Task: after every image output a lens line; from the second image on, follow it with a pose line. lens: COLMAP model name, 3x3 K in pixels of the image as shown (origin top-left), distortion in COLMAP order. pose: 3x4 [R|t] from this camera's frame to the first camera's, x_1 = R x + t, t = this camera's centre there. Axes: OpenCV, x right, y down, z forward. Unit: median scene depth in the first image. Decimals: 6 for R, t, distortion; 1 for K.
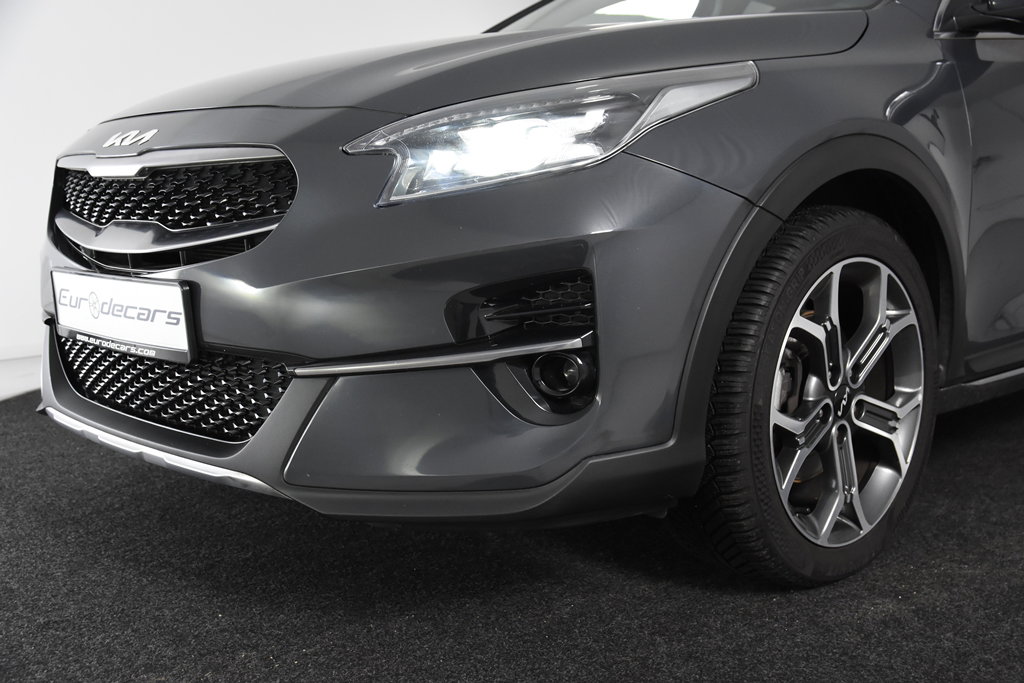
lens RADIAL K [[1149.9, 0, 550.2], [0, 1149.9, 329.5], [0, 0, 1]] dist [0.018749, 0.000000]
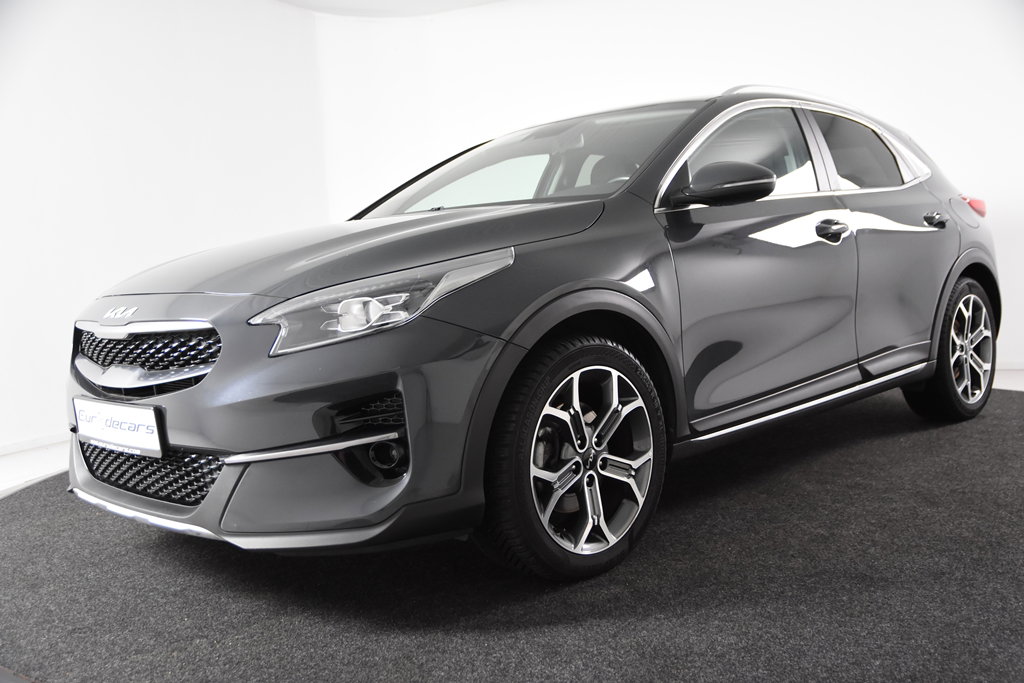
lens RADIAL K [[1024.7, 0, 541.5], [0, 1024.7, 337.0], [0, 0, 1]] dist [0.030597, 0.000000]
pose [[0.998713, -0.050396, 0.005660, 0.197930], [0.050591, 0.997828, -0.042187, -0.047963], [-0.003522, 0.042419, 0.999094, -0.396508]]
